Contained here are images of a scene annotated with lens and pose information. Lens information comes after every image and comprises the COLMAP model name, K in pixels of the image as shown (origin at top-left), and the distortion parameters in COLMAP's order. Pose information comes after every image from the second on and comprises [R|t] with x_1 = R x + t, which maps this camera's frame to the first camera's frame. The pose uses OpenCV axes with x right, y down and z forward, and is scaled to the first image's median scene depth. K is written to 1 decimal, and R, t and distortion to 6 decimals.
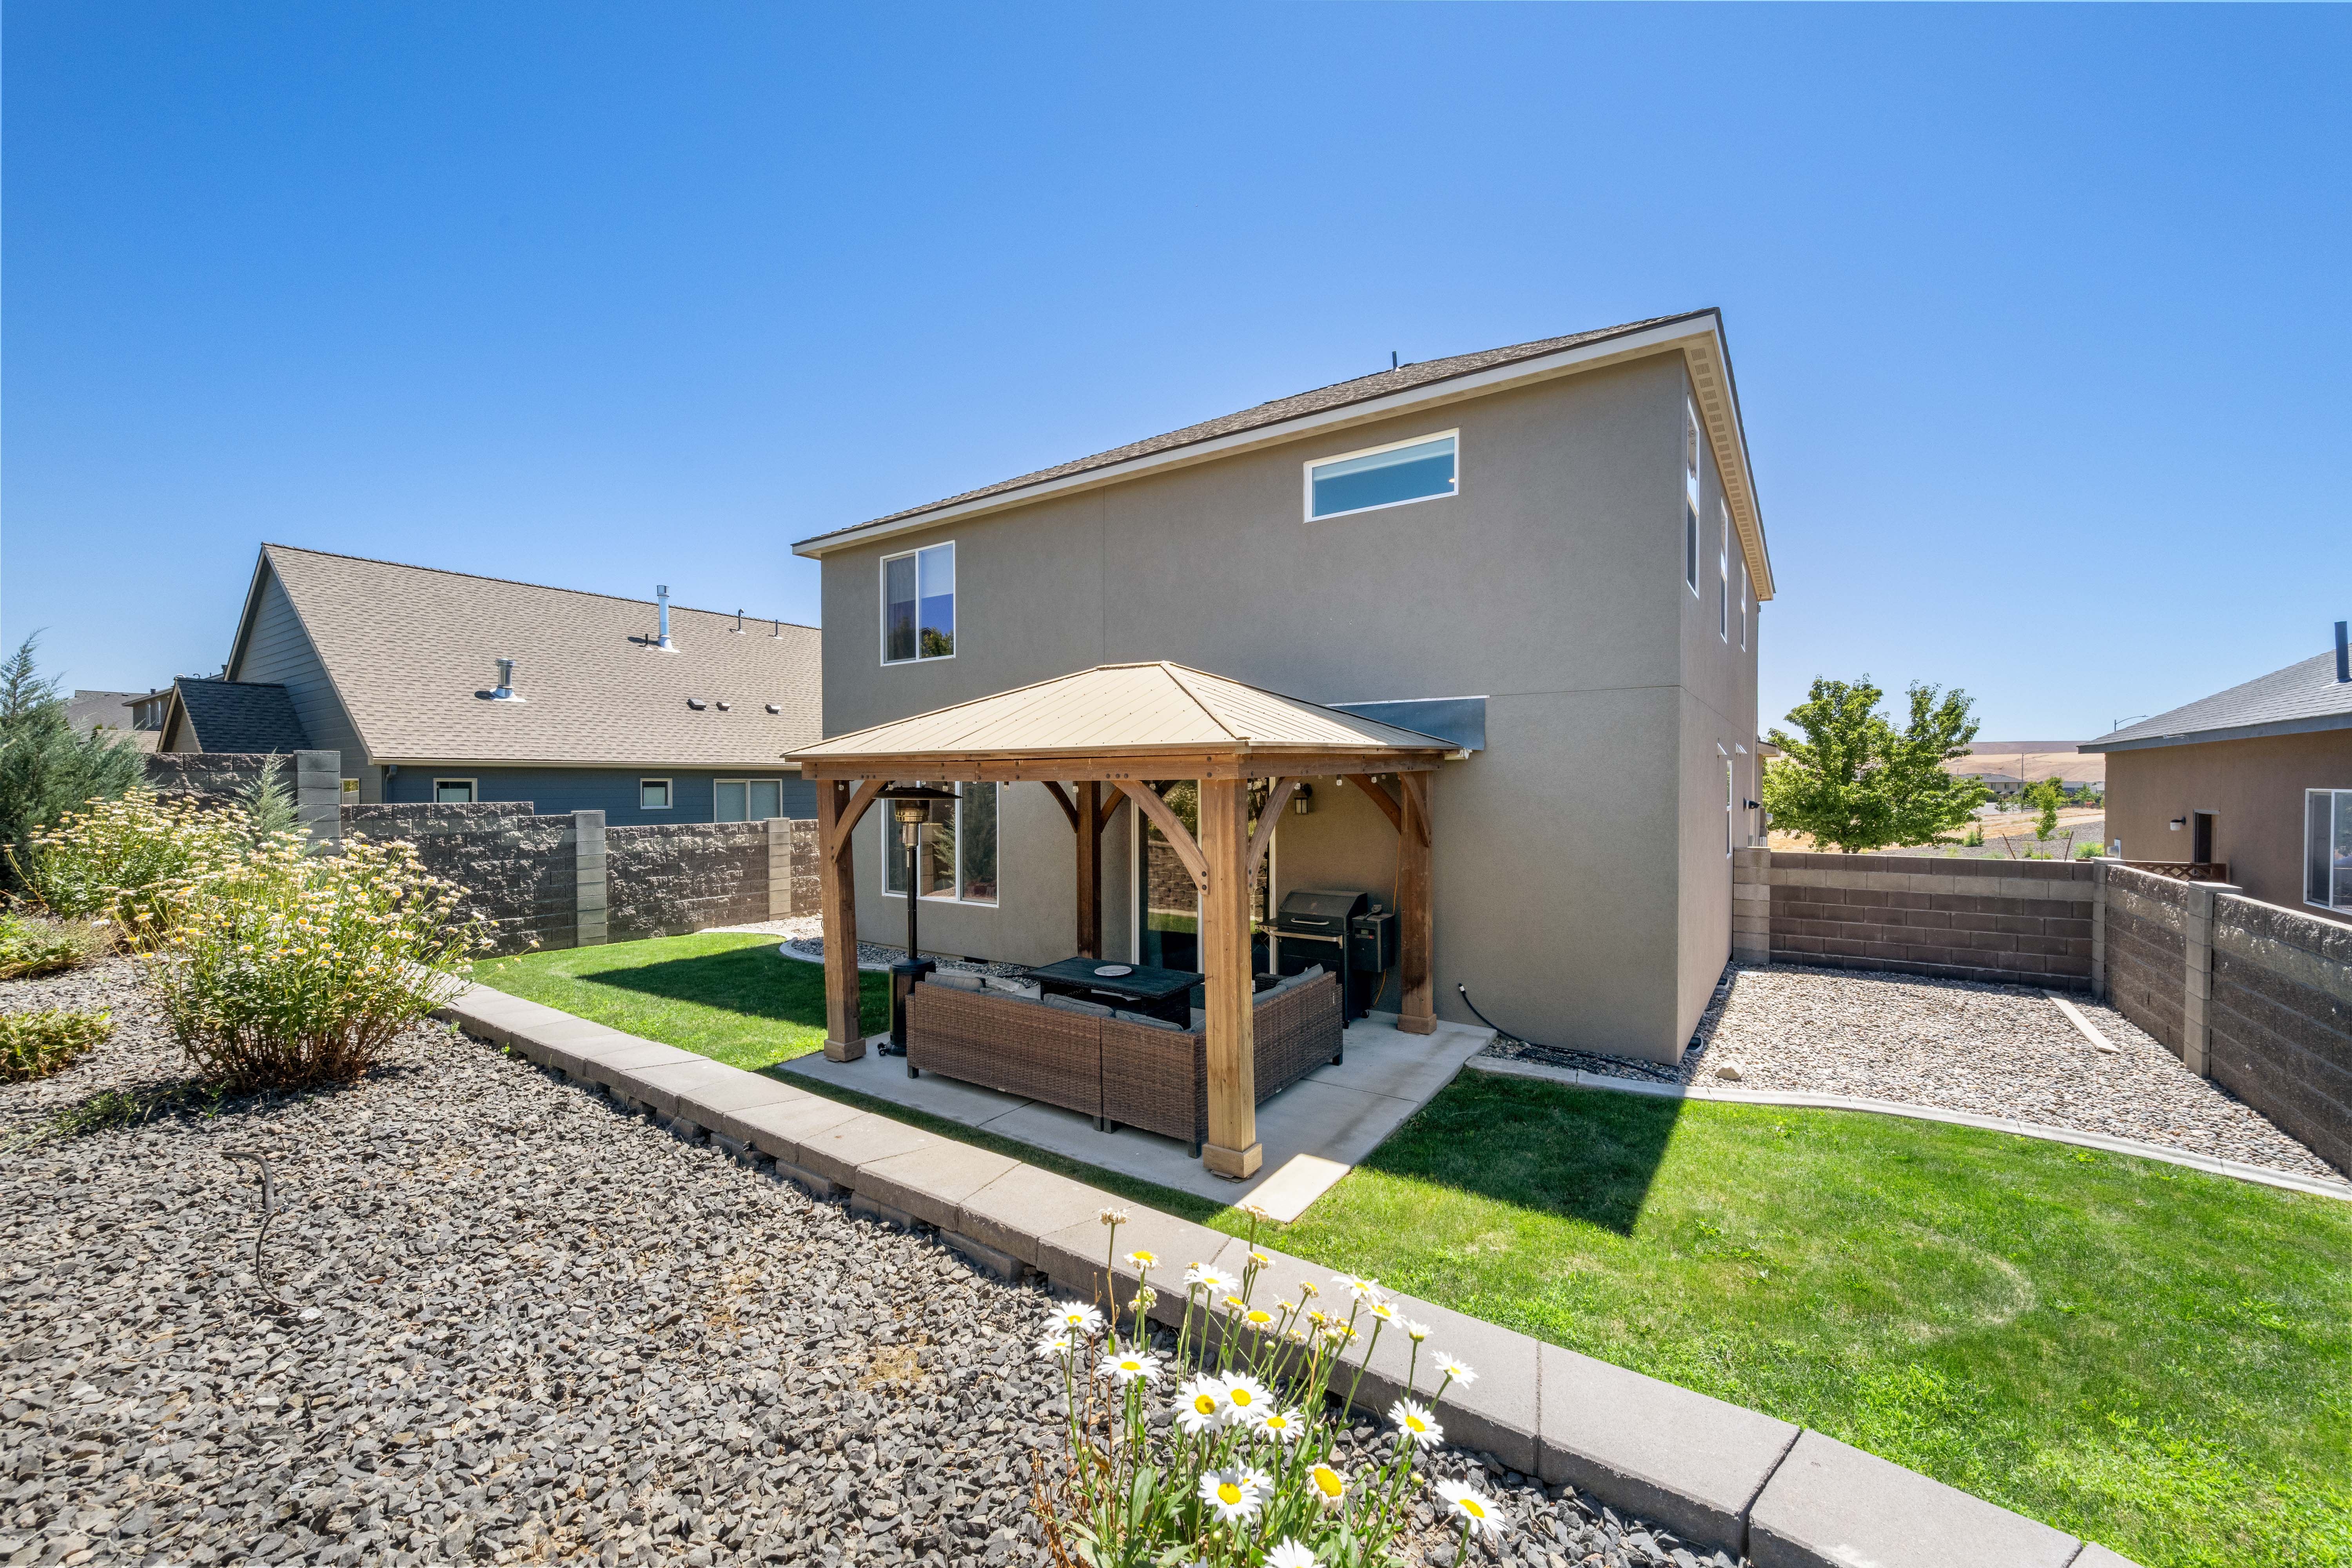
lens RADIAL K [[916.6, 0, 1181.5], [0, 916.6, 792.9], [0, 0, 1]] dist [-0.000450, -0.000510]
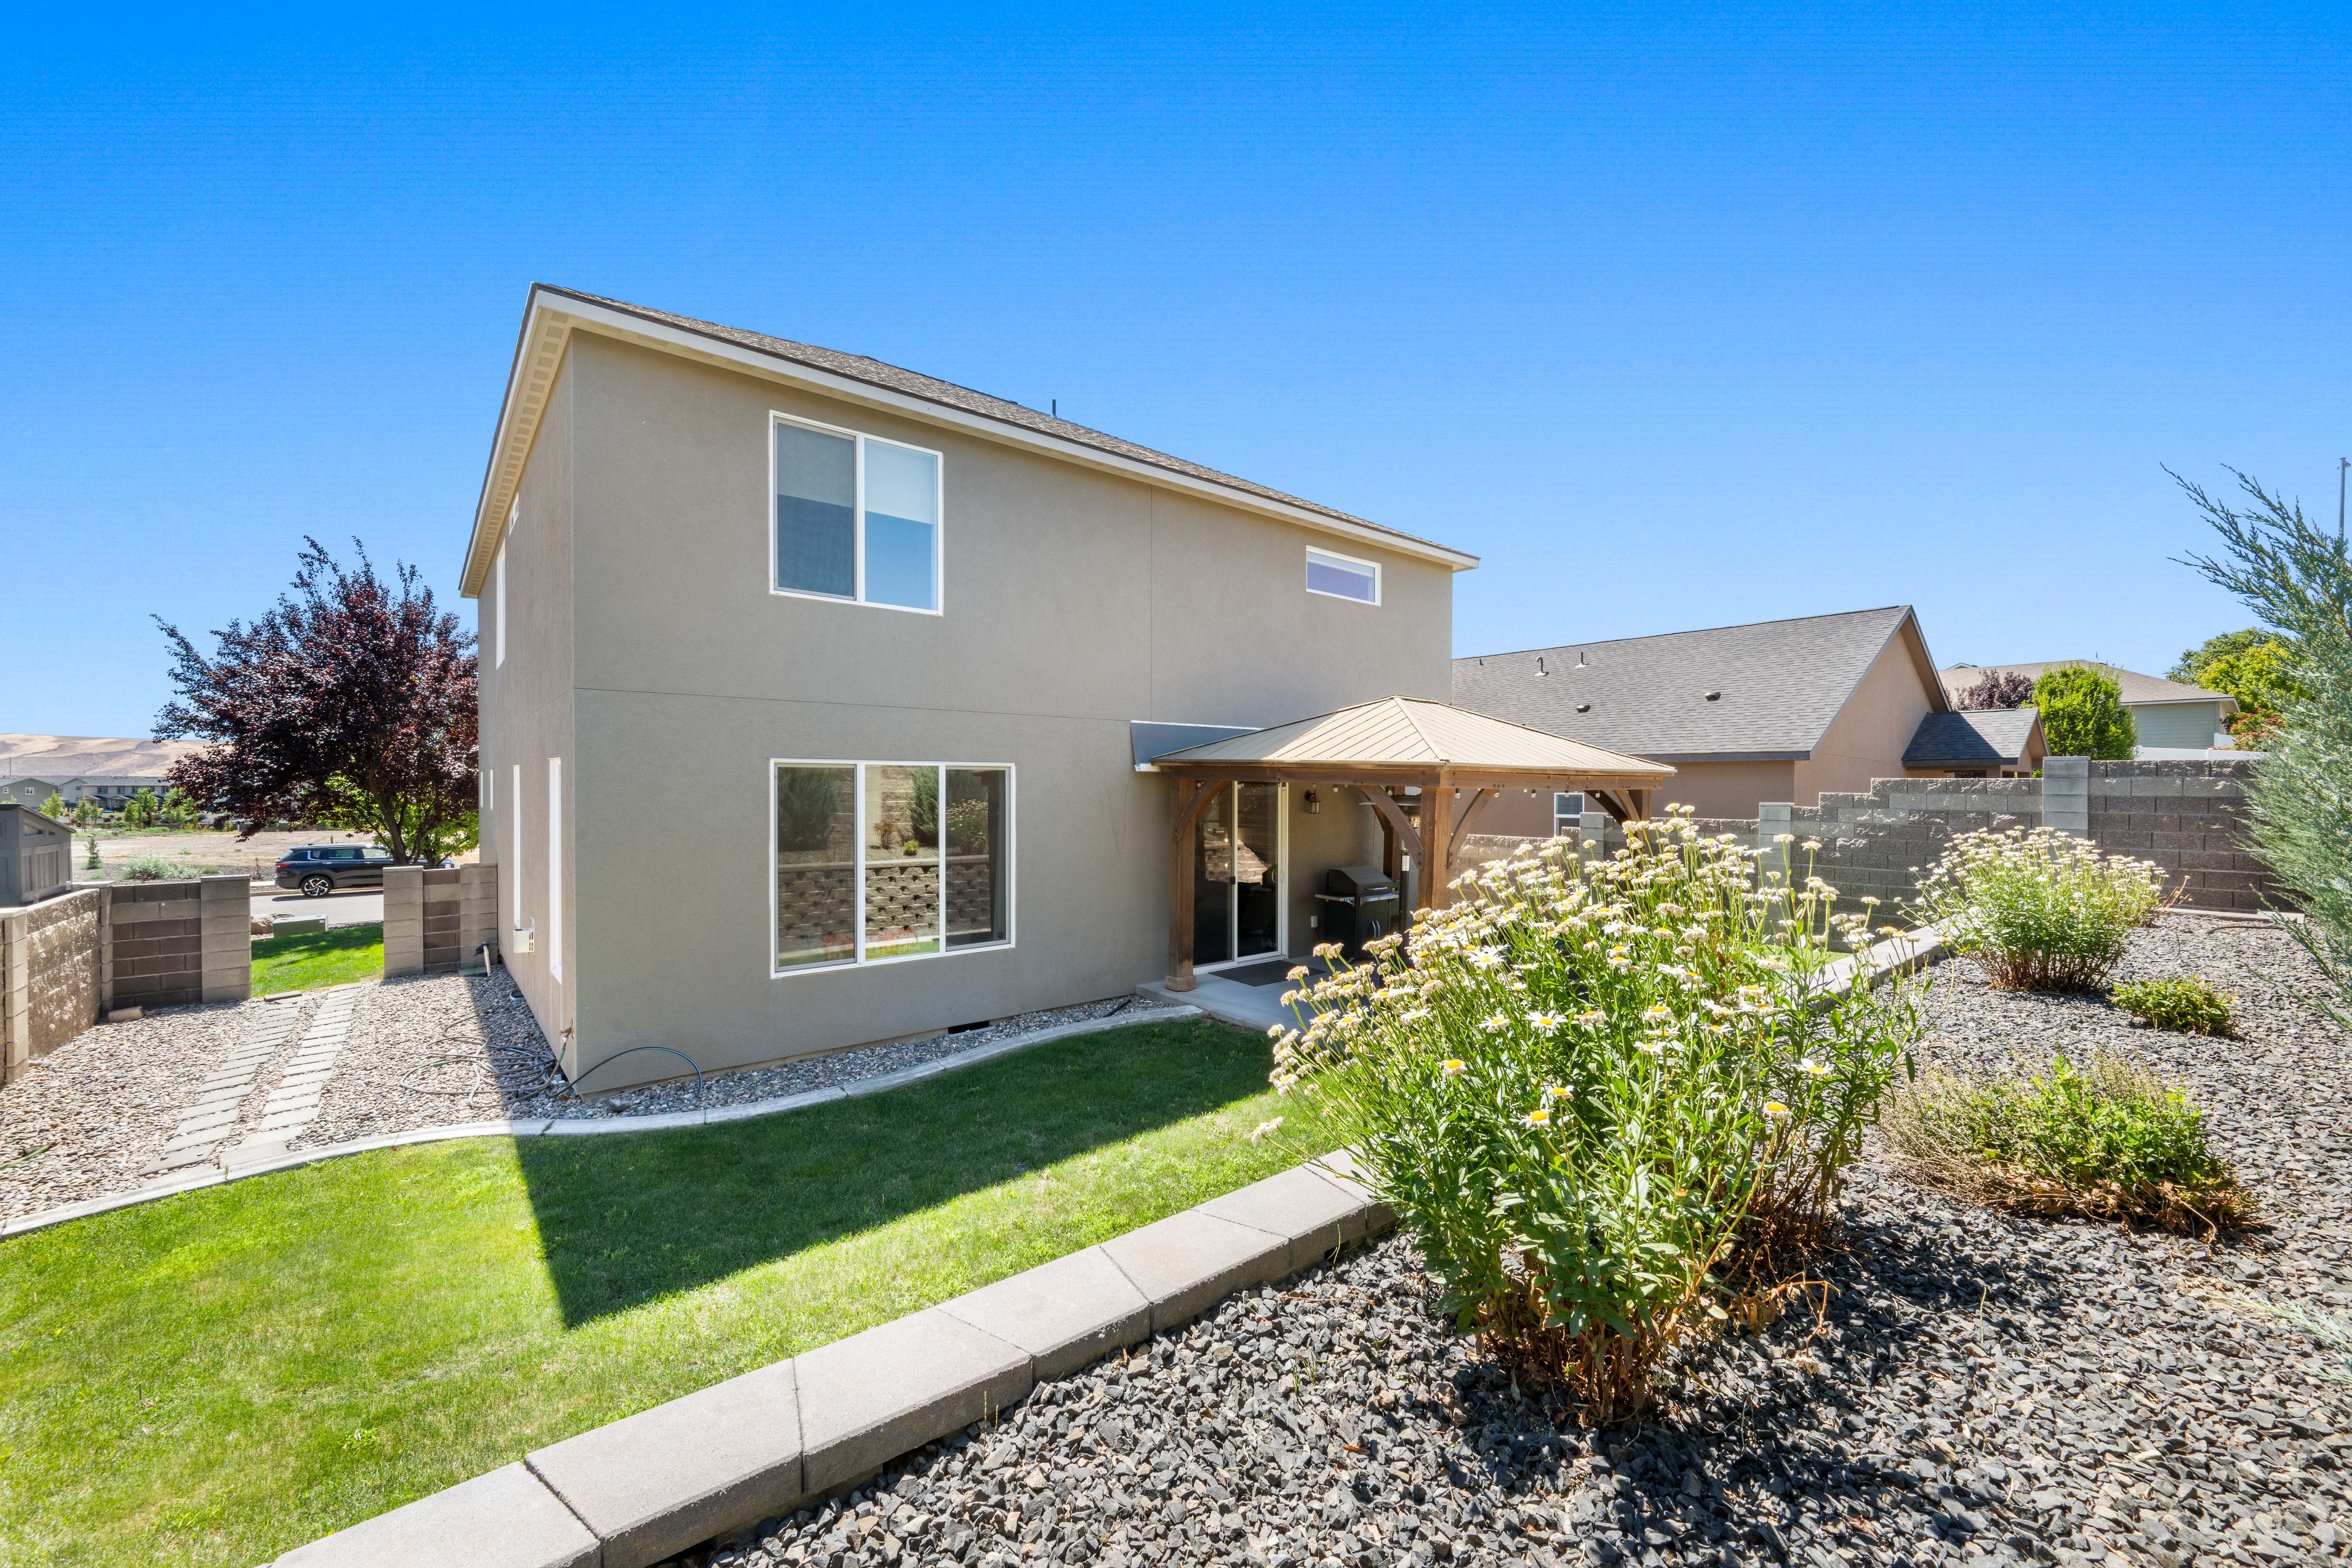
lens RADIAL K [[916.6, 0, 1181.5], [0, 916.6, 792.9], [0, 0, 1]] dist [-0.000450, -0.000510]
pose [[0.263539, -0.004796, 0.964637, -0.681062], [0.008998, 0.999956, 0.002513, -0.006446], [-0.964607, 0.008018, 0.263570, 0.478804]]
